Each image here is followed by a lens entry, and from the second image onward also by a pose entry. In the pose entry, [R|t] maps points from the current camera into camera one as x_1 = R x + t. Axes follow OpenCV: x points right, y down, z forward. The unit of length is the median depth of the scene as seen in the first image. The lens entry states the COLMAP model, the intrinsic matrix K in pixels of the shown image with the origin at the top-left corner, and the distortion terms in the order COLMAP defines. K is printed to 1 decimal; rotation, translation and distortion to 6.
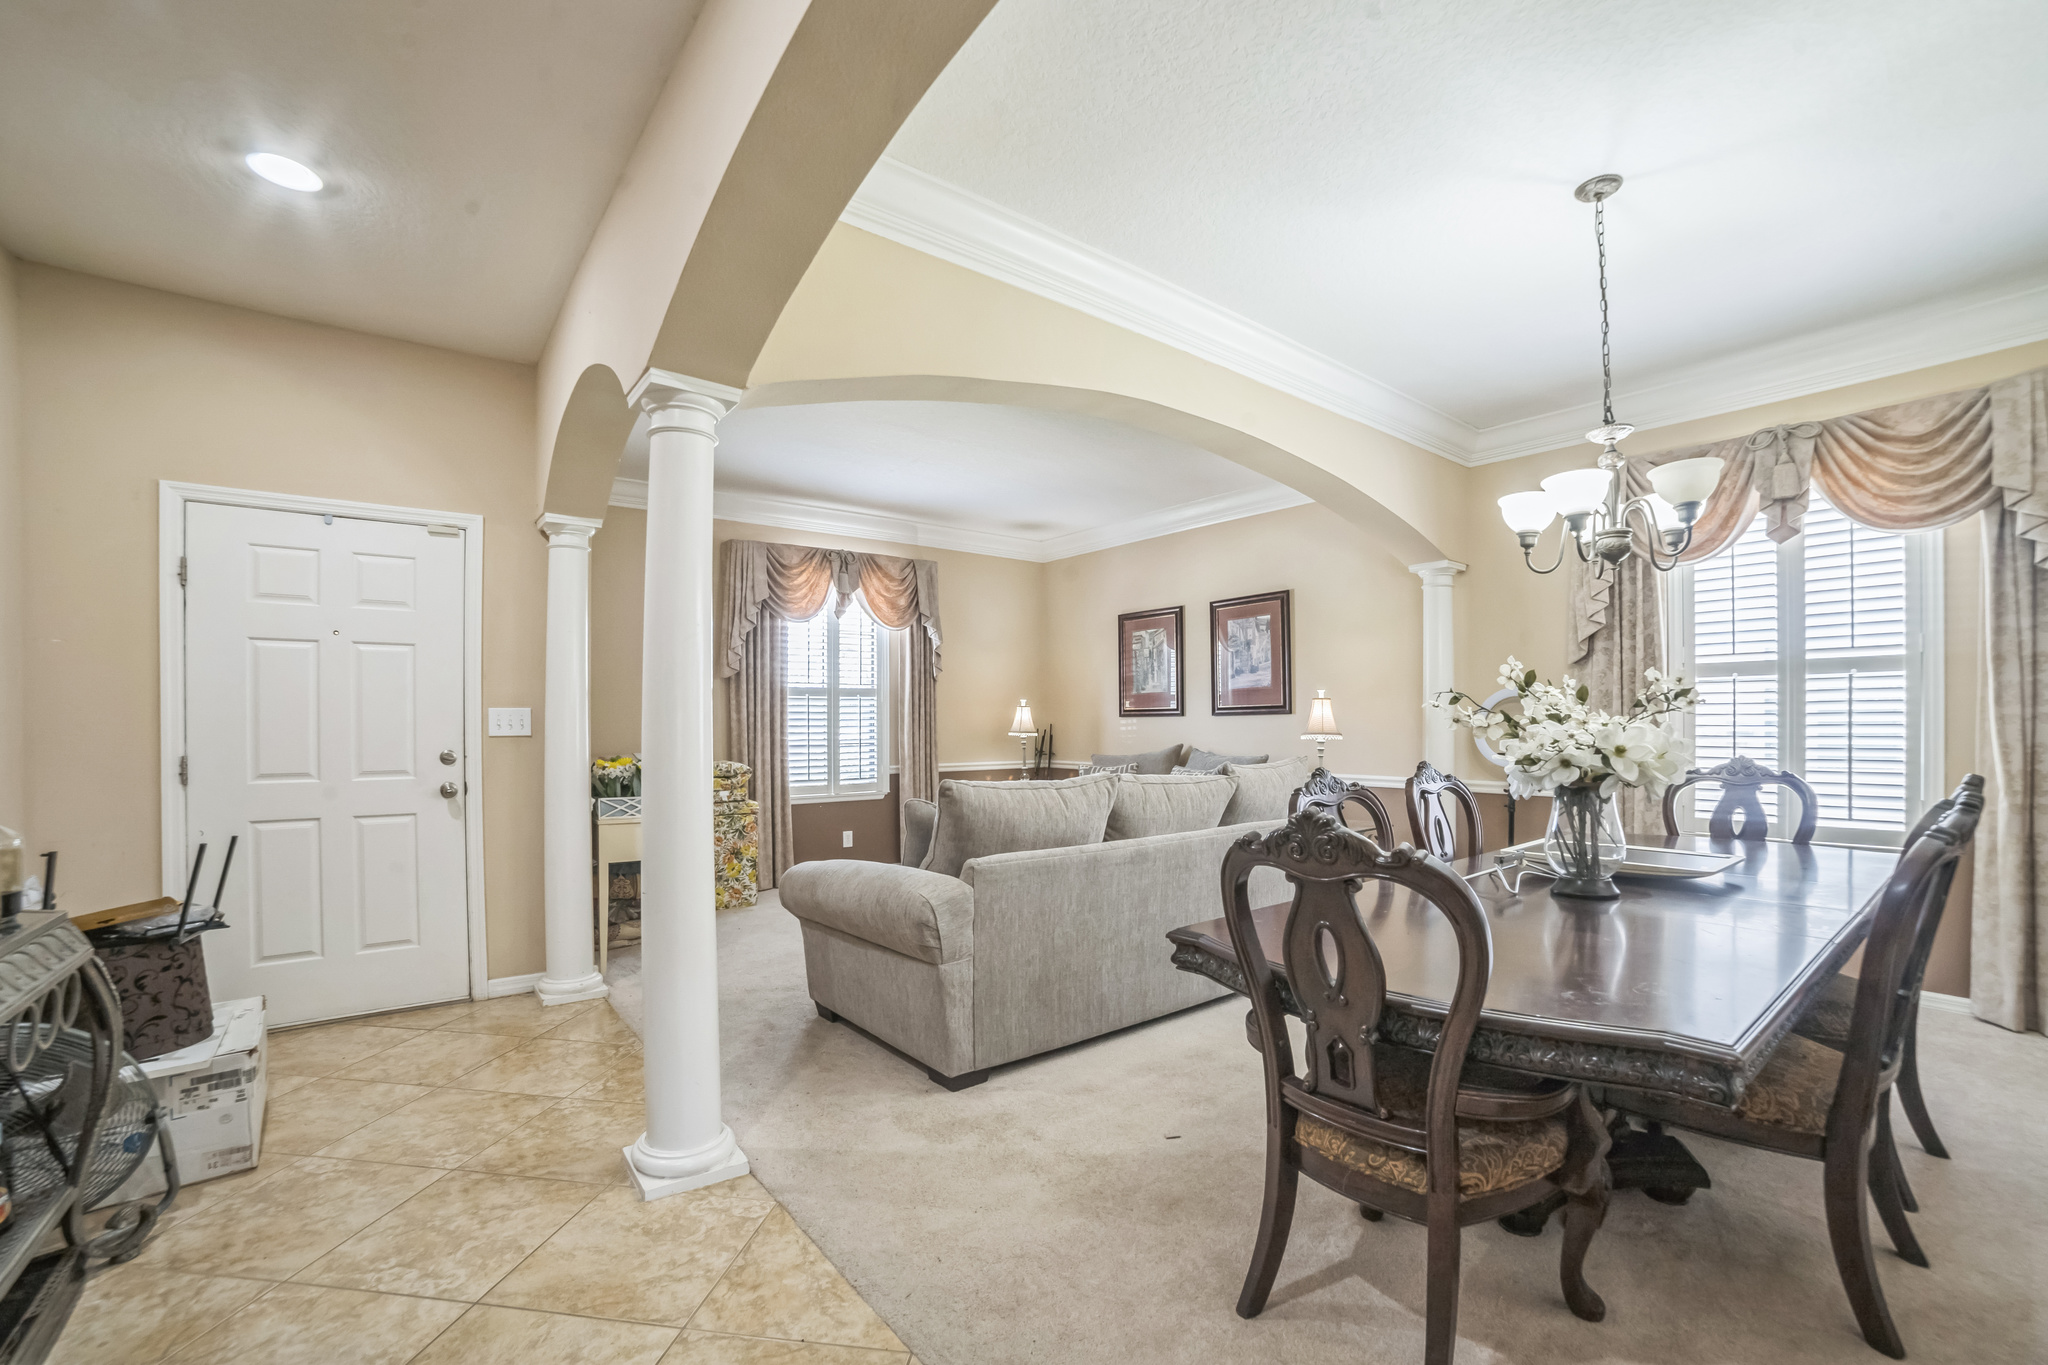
lens RADIAL K [[842.1, 0, 1026.8], [0, 842.1, 715.0], [0, 0, 1]] dist [-0.008990, 0.001101]
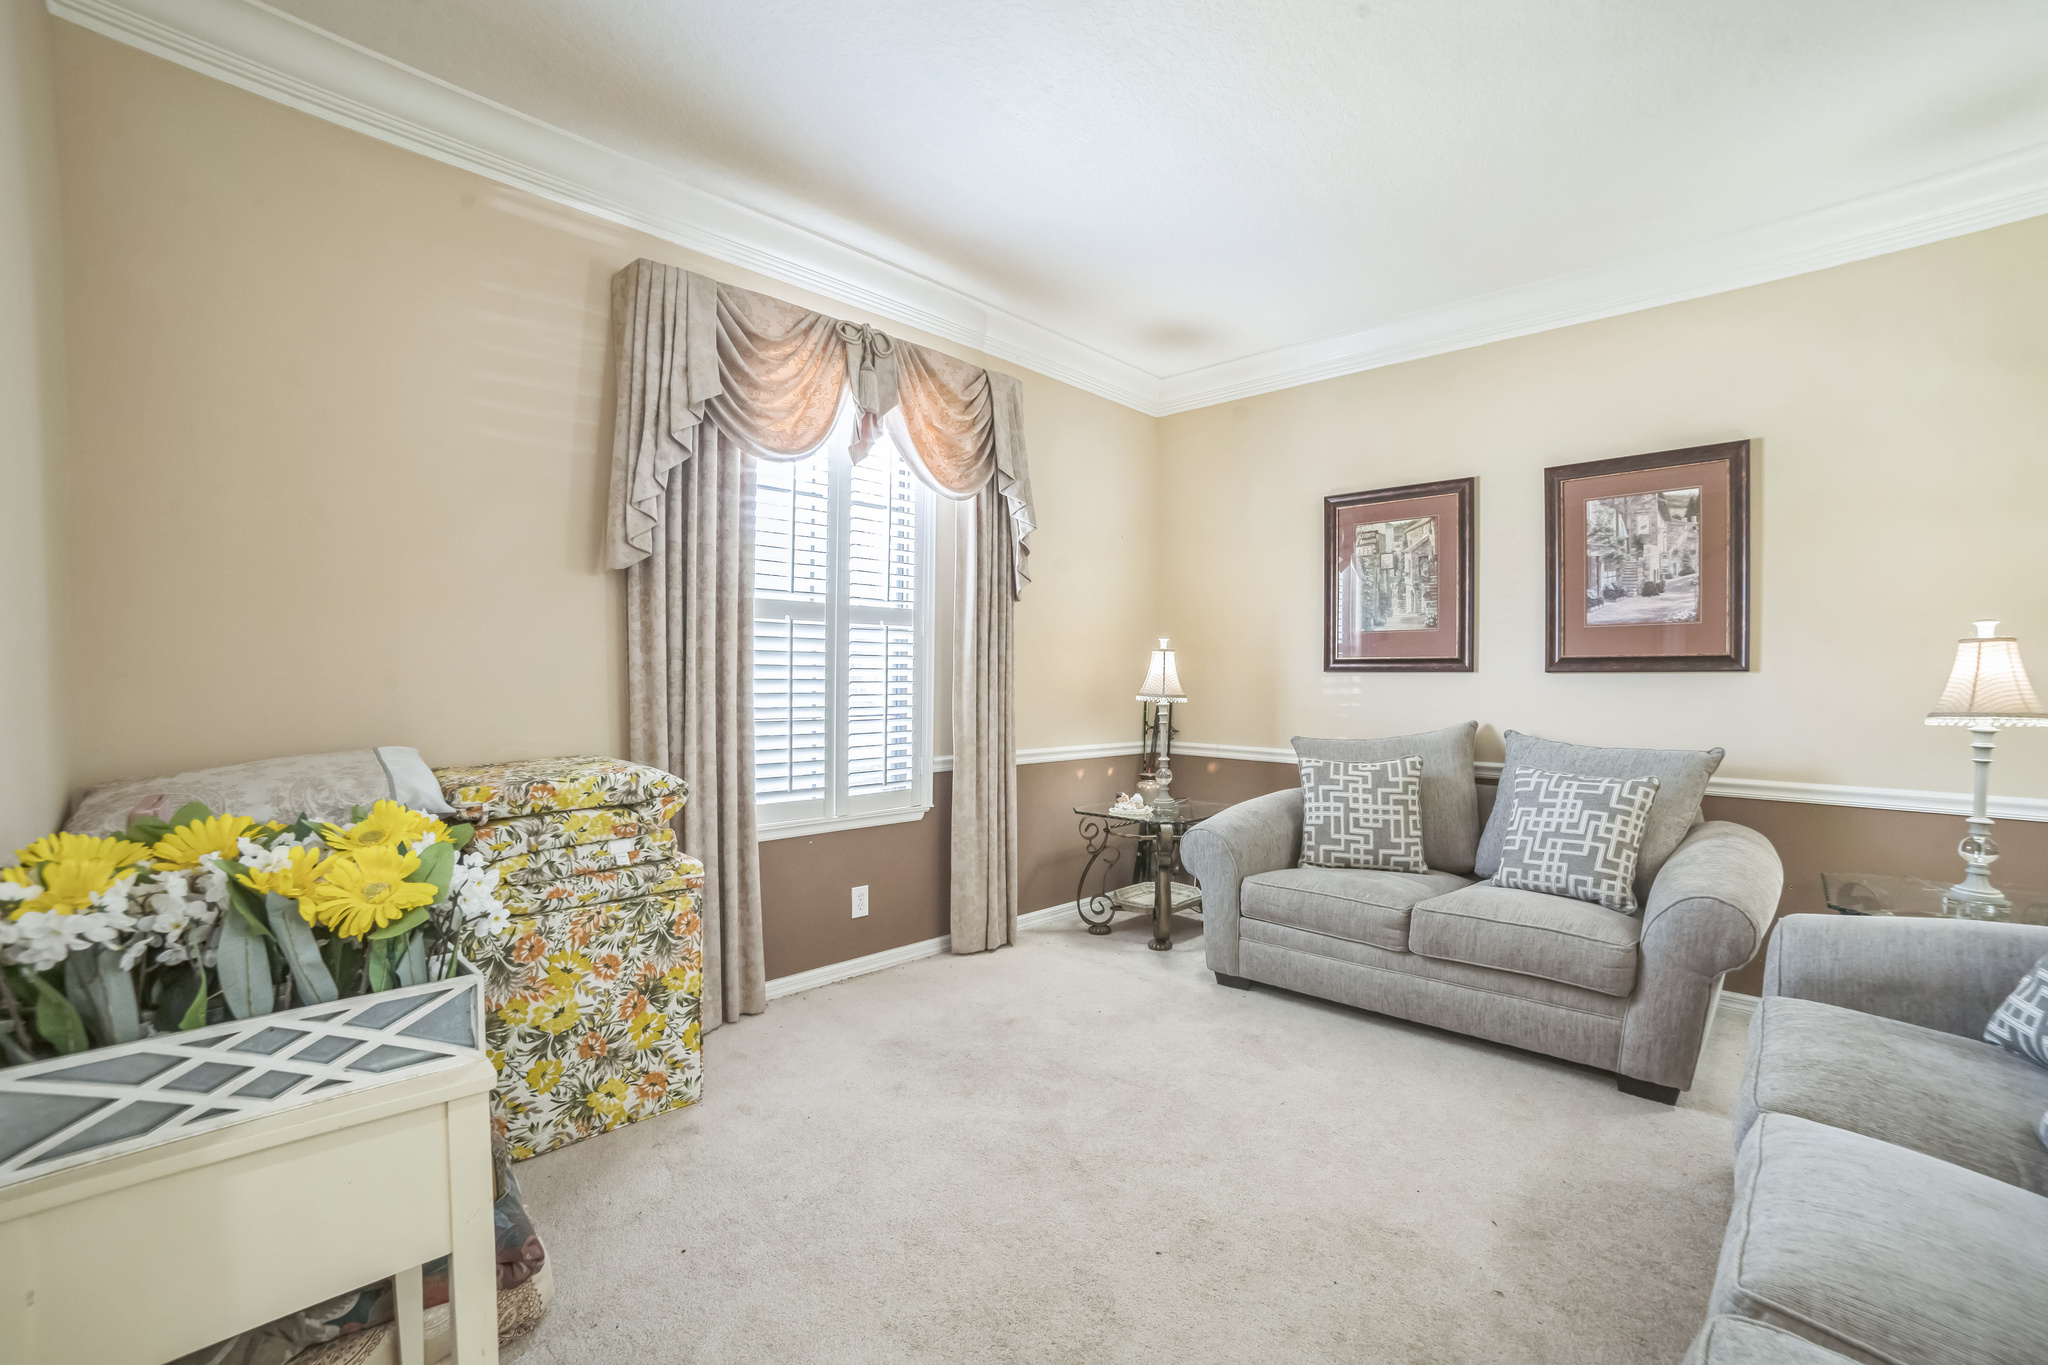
lens RADIAL K [[867.8, 0, 1047.5], [0, 867.8, 687.9], [0, 0, 1]] dist [-0.061754, 0.000070]
pose [[0.988490, 0.012031, 0.150805, -0.187775], [-0.015230, 0.999682, 0.020075, 0.004970], [-0.150516, -0.022141, 0.988360, 0.483663]]
